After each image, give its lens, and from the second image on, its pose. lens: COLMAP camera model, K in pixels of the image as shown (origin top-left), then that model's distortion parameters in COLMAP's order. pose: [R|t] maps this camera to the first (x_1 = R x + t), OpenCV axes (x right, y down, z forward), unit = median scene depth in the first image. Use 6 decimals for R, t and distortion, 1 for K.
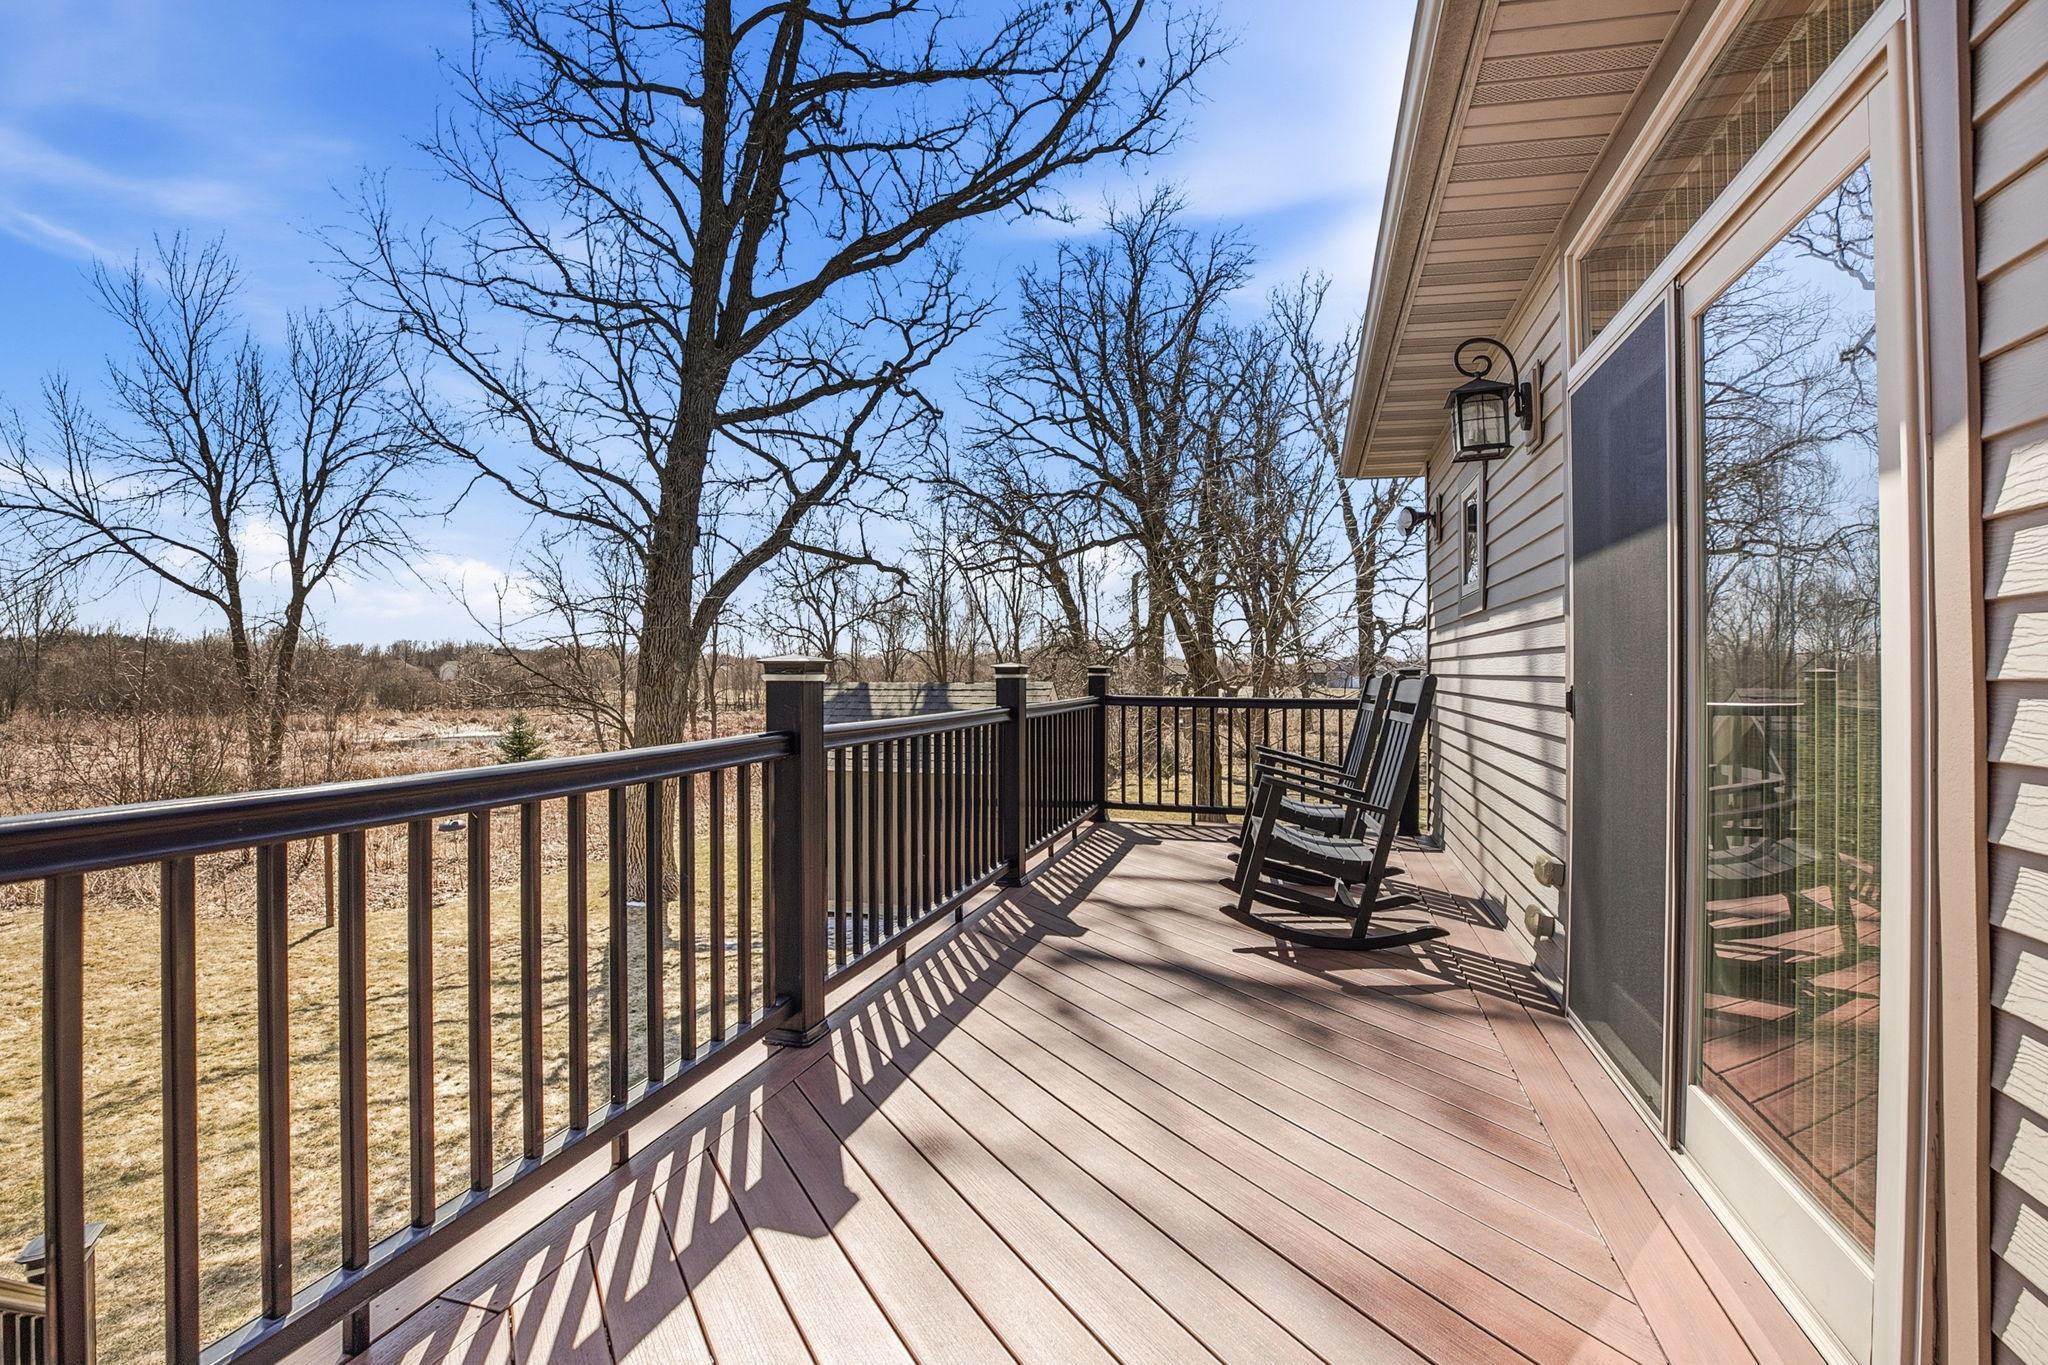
lens RADIAL K [[957.7, 0, 1024.0], [0, 957.7, 682.5], [0, 0, 1]] dist [-0.001924, 0.000196]
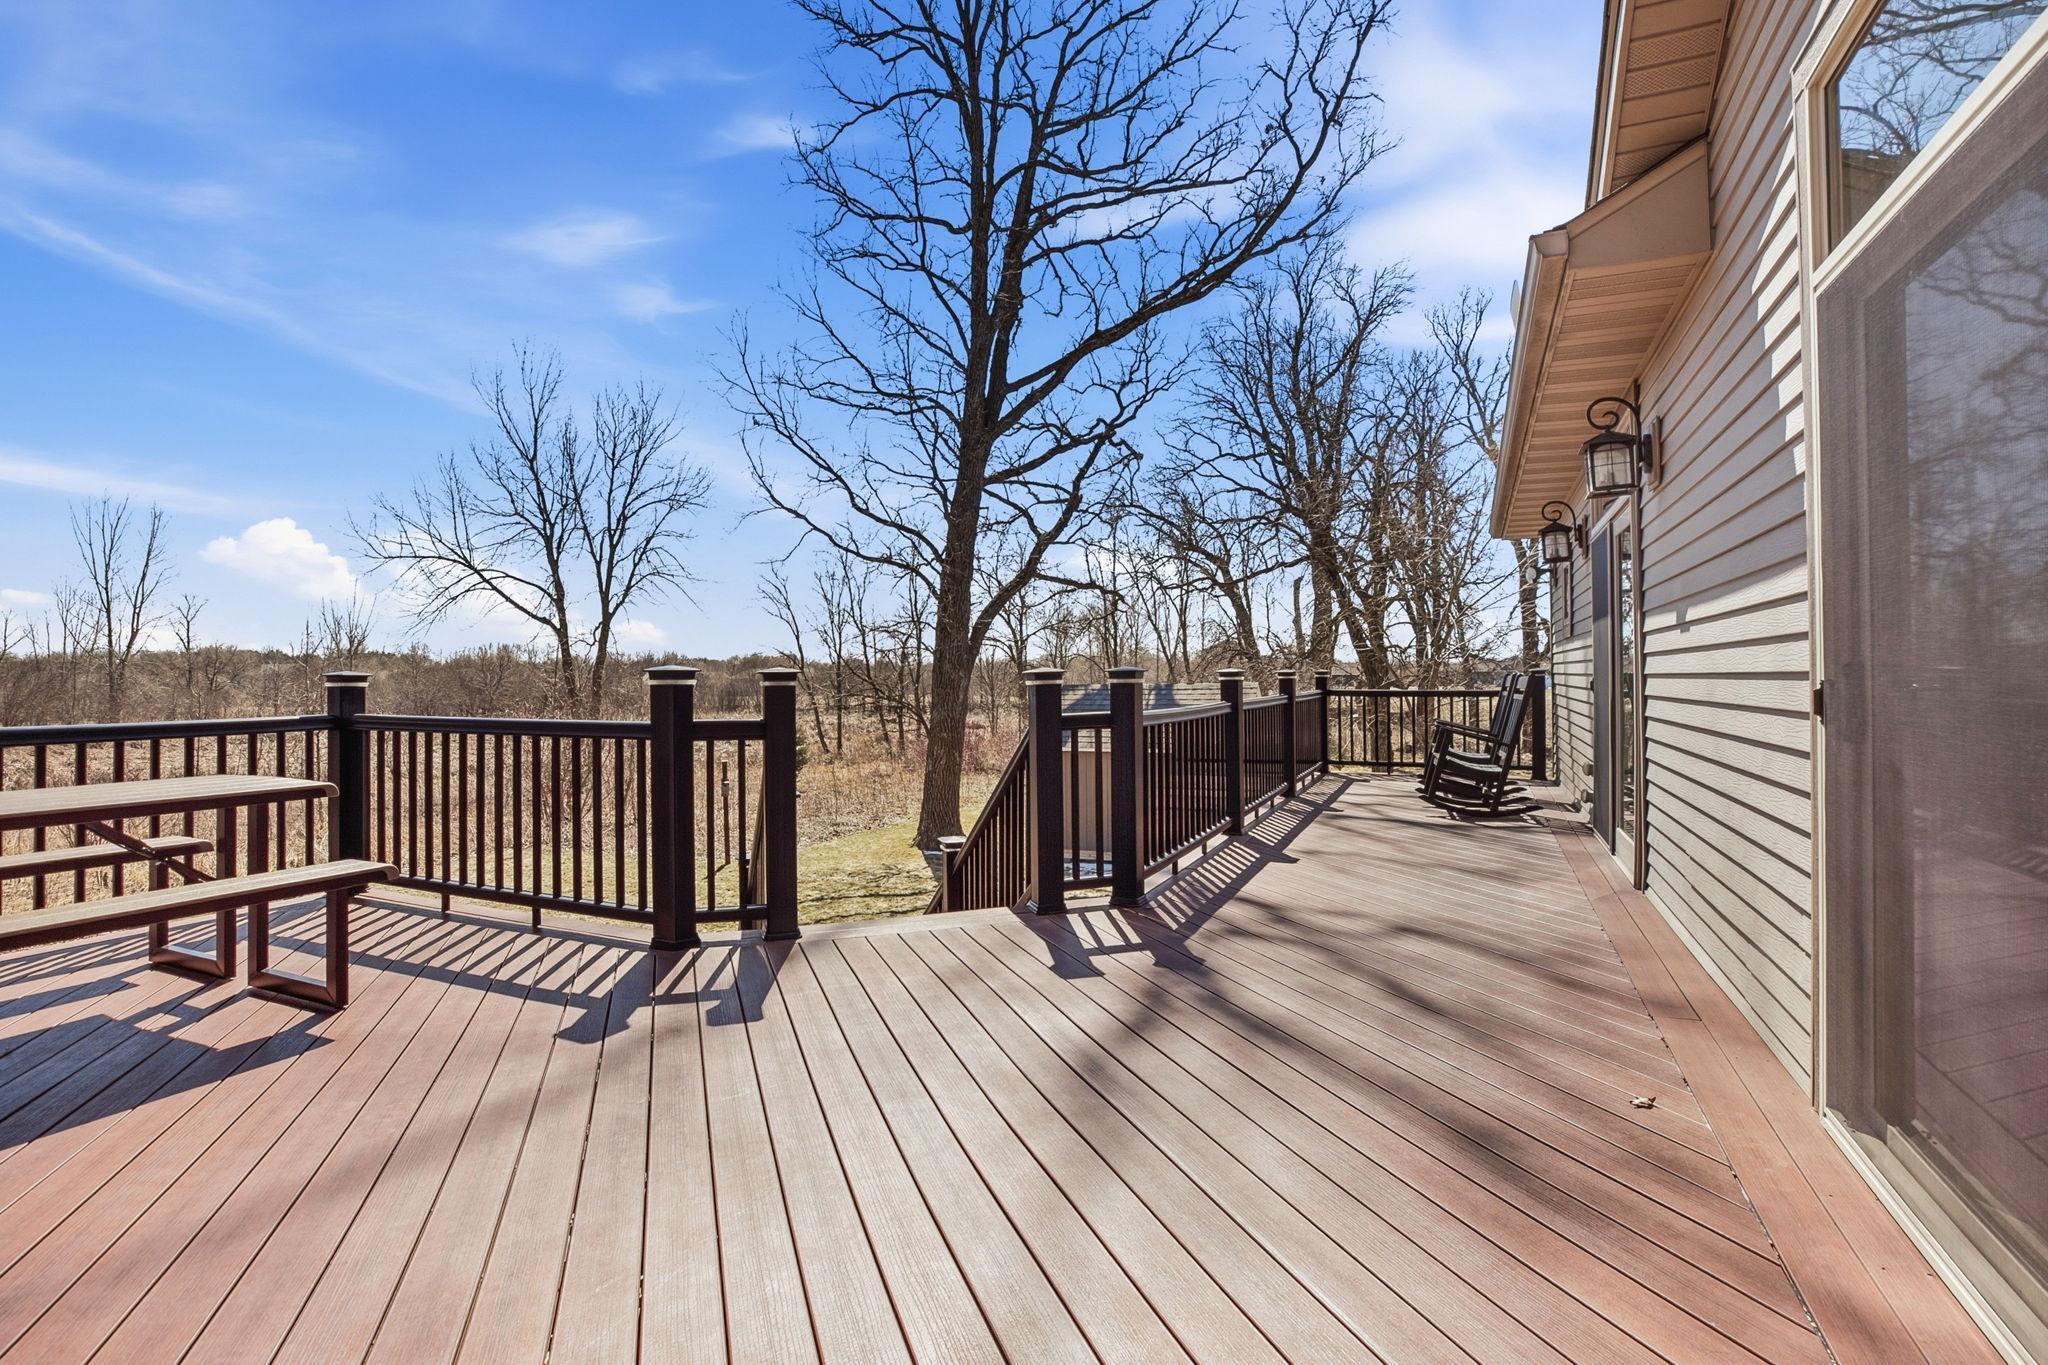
lens RADIAL K [[951.6, 0, 1024.8], [0, 951.6, 689.8], [0, 0, 1]] dist [-0.019760, 0.000299]
pose [[0.988057, -0.008936, -0.153831, -0.059667], [0.009583, 0.999948, 0.003468, 0.001695], [0.153792, -0.004900, 0.988091, -0.212042]]
